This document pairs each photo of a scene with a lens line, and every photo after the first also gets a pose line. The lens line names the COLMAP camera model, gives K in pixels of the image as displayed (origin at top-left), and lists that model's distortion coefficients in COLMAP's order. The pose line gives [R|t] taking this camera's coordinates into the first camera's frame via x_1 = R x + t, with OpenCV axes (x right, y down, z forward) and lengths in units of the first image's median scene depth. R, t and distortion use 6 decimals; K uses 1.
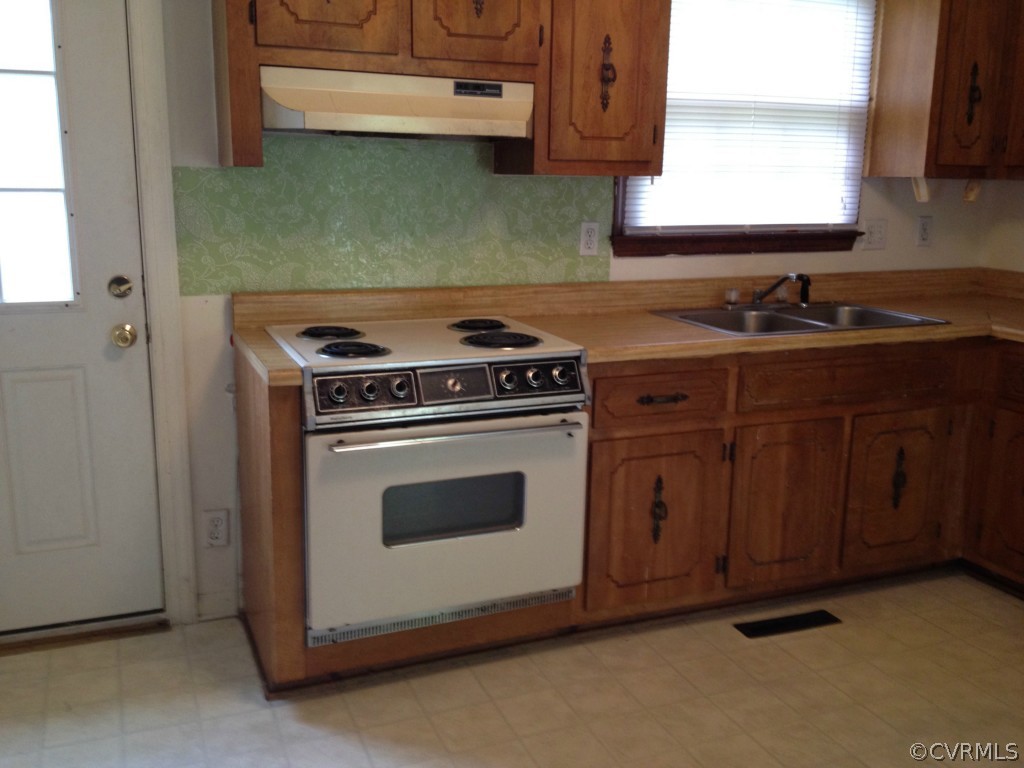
lens RADIAL K [[972.7, 0, 514.7], [0, 972.7, 388.2], [0, 0, 1]] dist [0.214455, -0.477385]
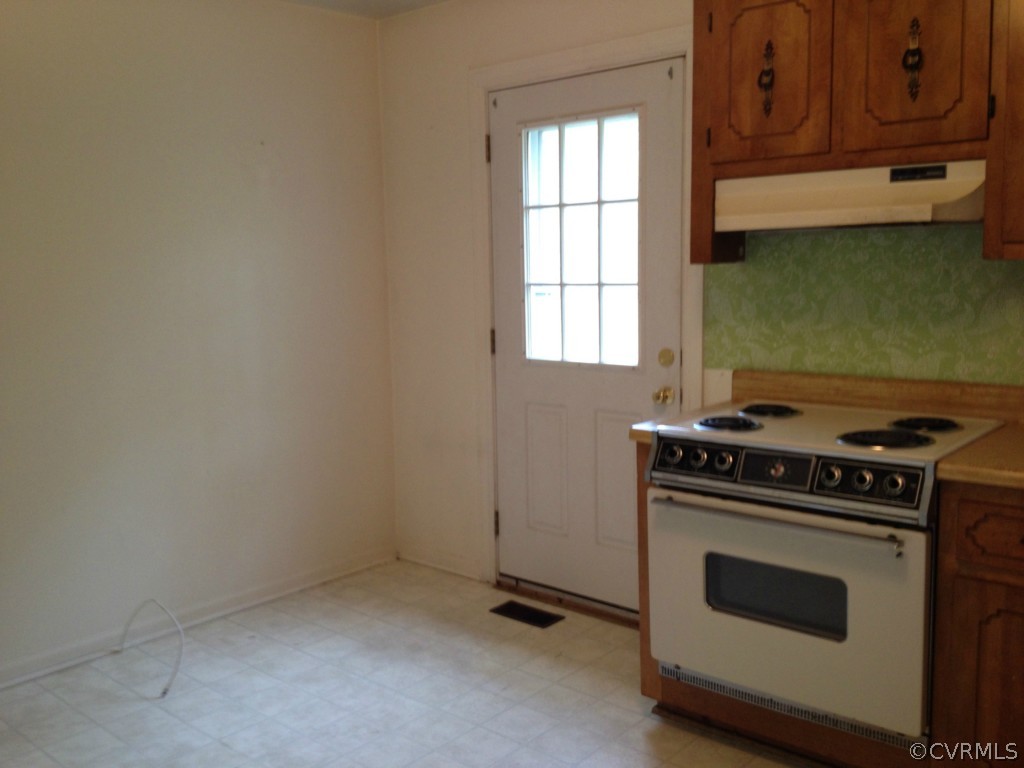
lens RADIAL K [[984.9, 0, 512.0], [0, 984.9, 384.0], [0, 0, 1]] dist [0.001743, -0.003622]
pose [[0.409554, 0.083053, -0.908497, 0.596073], [-0.167026, 0.985841, 0.014828, -0.047940], [0.896866, 0.145670, 0.417627, 0.260930]]
